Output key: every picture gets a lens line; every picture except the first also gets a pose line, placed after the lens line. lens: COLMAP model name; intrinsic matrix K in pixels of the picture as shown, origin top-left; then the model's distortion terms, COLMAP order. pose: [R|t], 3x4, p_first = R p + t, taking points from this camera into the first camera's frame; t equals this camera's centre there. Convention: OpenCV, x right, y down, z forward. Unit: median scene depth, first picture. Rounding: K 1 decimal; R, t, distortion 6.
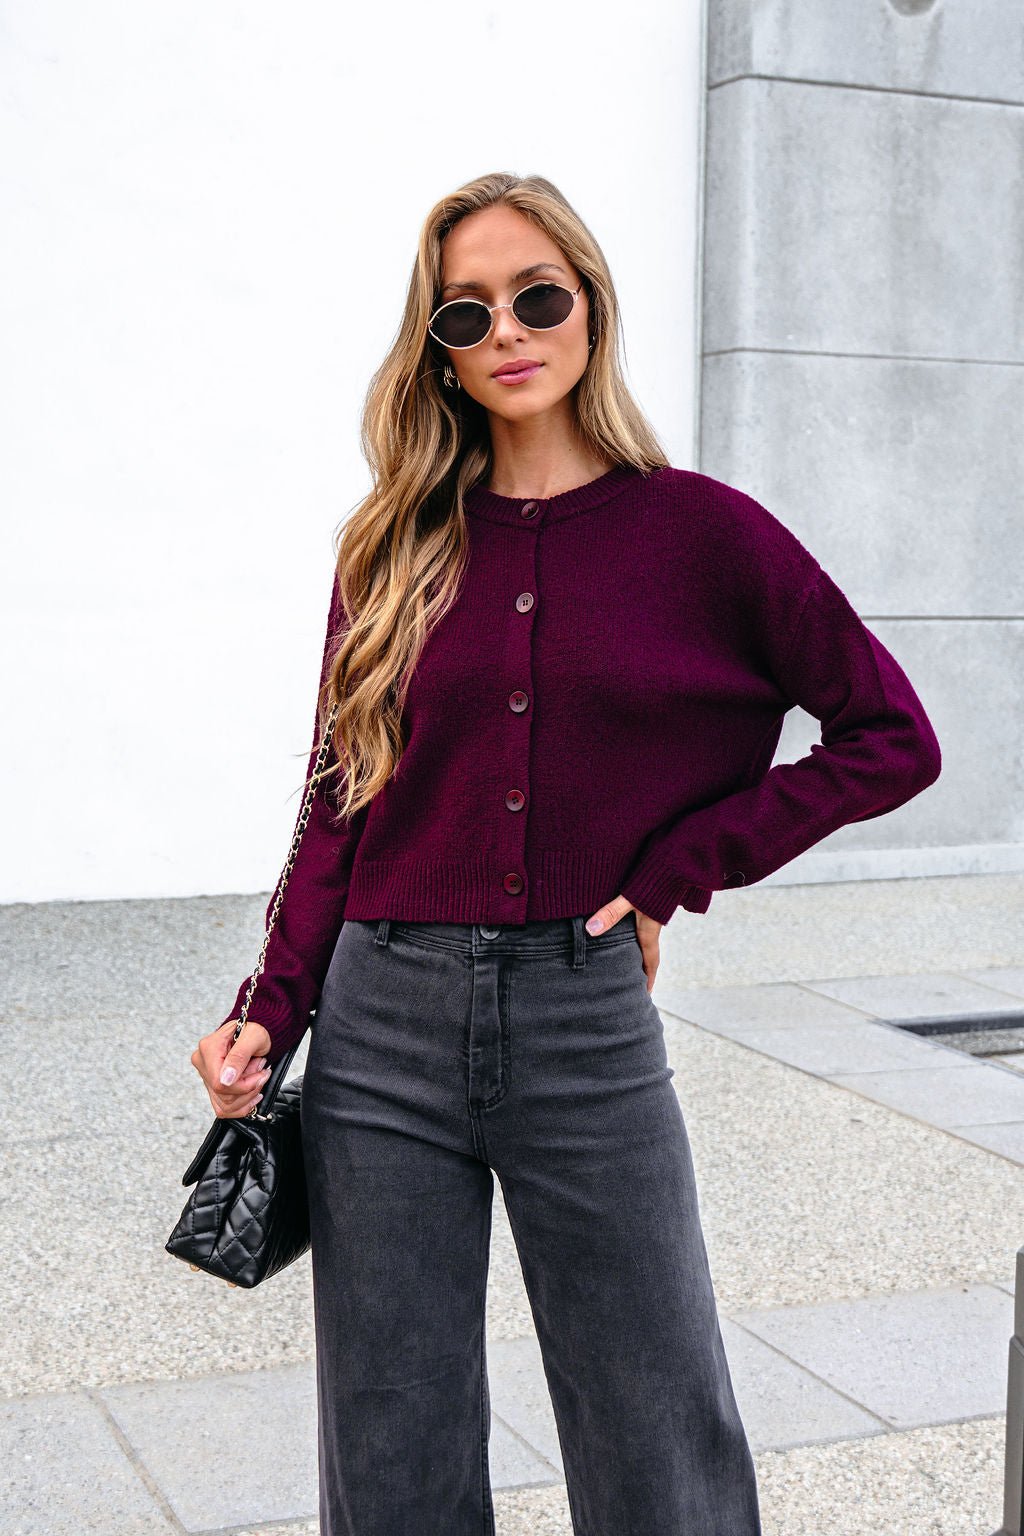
lens RADIAL K [[2264.6, 0, 528.3], [0, 2264.6, 776.4], [0, 0, 1]] dist [-0.022683, -0.036401]
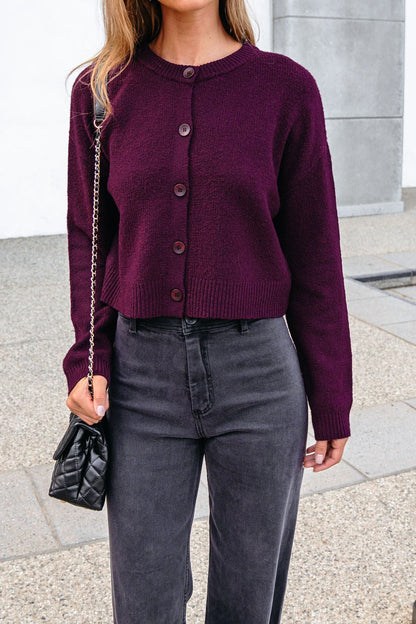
lens RADIAL K [[748.7, 0, 204.5], [0, 748.7, 262.0], [0, 0, 1]] dist [-0.174580, 0.059782]
pose [[0.999481, -0.026573, -0.018222, 0.007273], [0.028619, 0.991978, 0.123130, -0.018972], [0.014804, -0.123588, 0.992223, 0.161011]]
